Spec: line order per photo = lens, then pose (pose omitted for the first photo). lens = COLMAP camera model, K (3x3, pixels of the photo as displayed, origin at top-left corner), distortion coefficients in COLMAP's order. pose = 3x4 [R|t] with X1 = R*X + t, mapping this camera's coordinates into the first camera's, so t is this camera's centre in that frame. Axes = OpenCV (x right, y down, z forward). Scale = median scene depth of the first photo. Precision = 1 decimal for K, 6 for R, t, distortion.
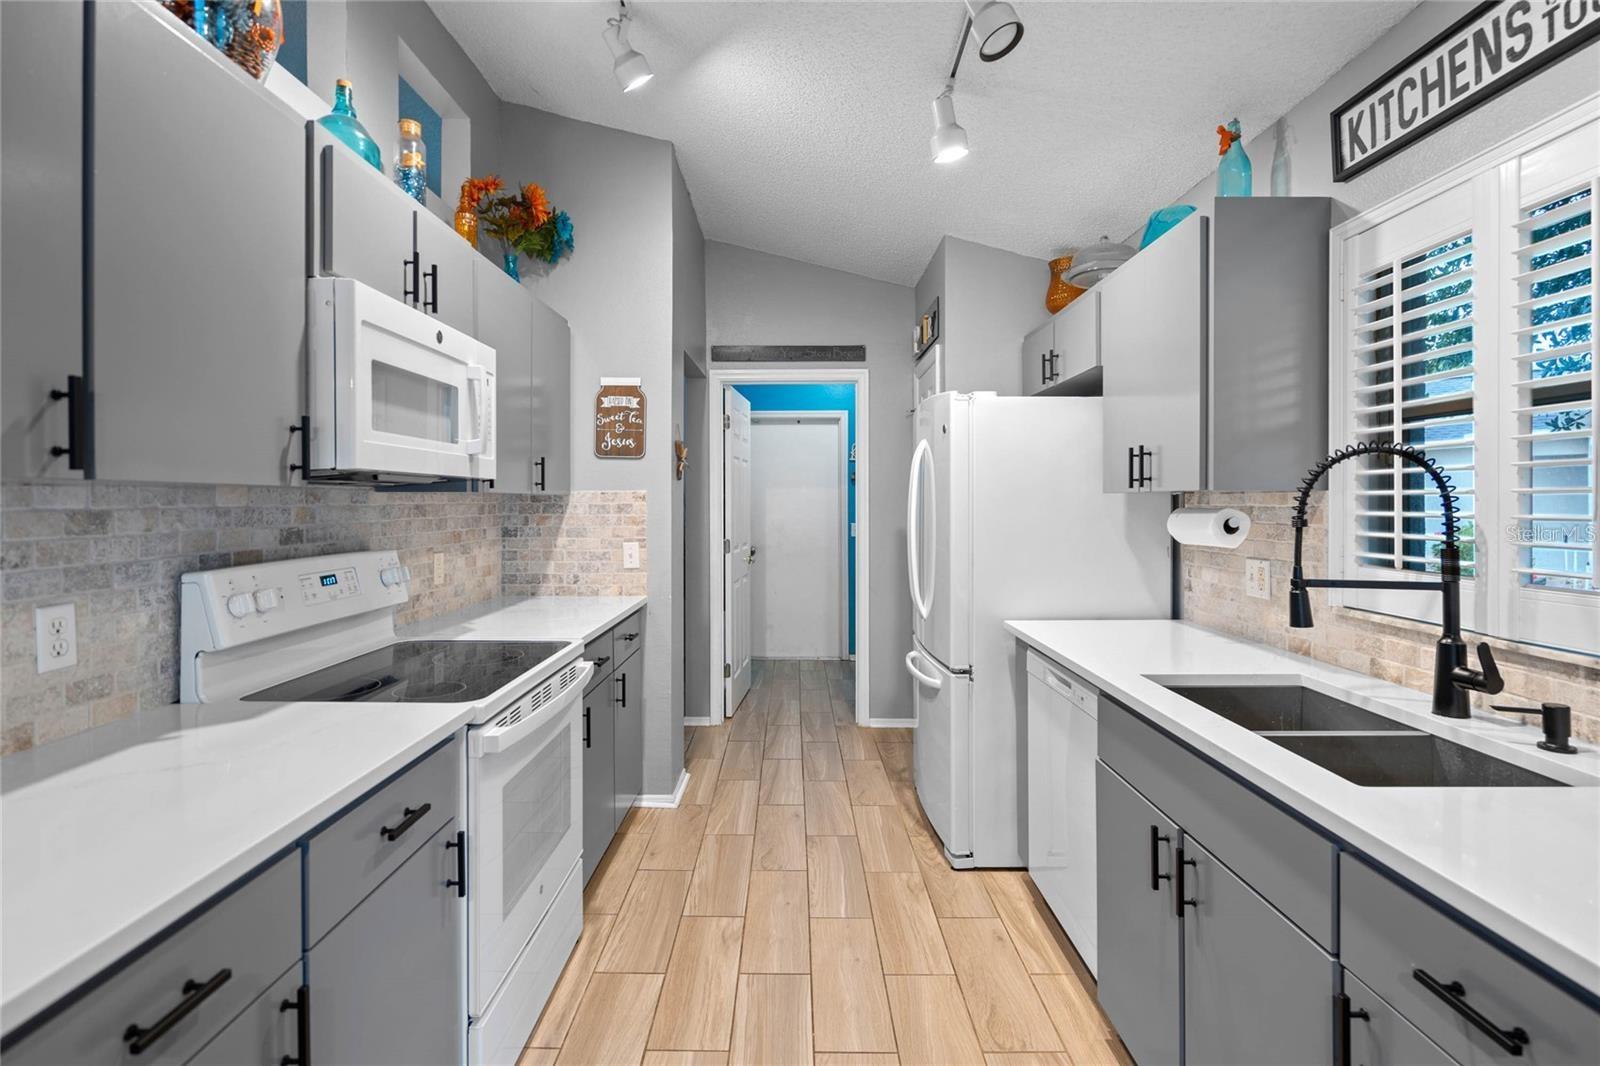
lens RADIAL K [[747.2, 0, 788.3], [0, 747.2, 499.1], [0, 0, 1]] dist [-0.007302, 0.001812]
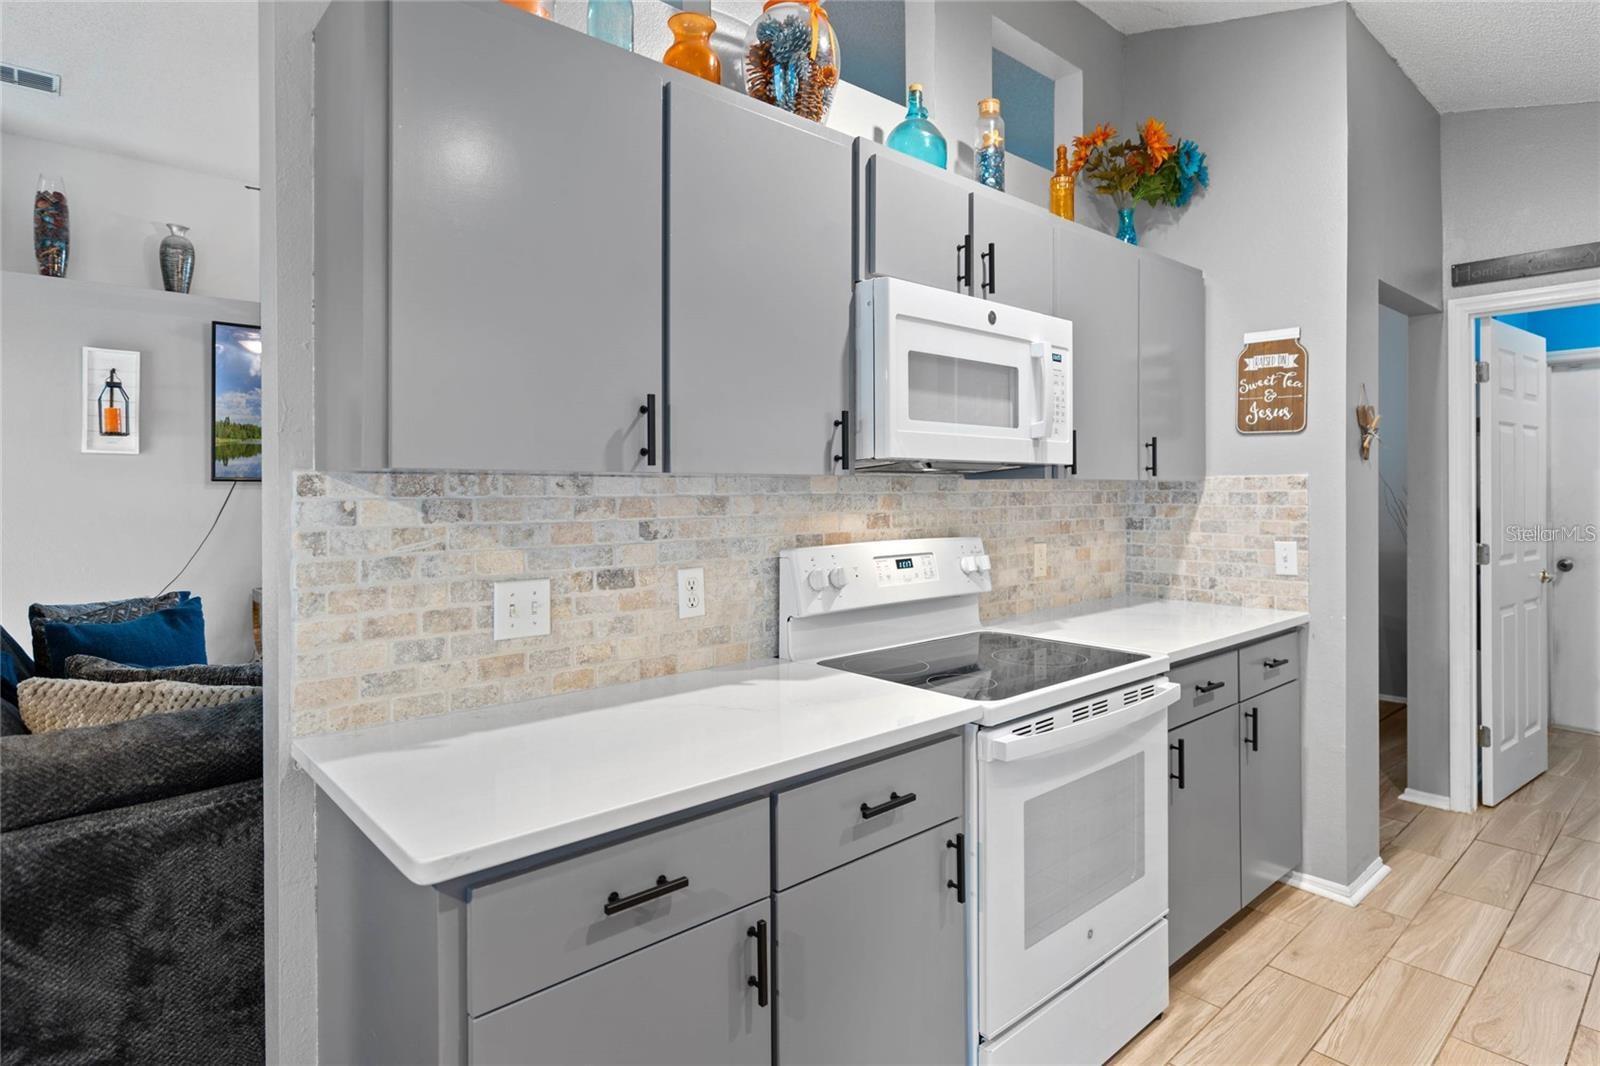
lens RADIAL K [[843.6, 0, 827.4], [0, 843.6, 484.4], [0, 0, 1]] dist [0.000866, 0.003657]
pose [[0.693171, -0.004395, -0.720760, 0.137678], [0.003050, 0.999990, -0.003165, 0.000116], [0.720767, -0.000005, 0.693177, 0.075906]]
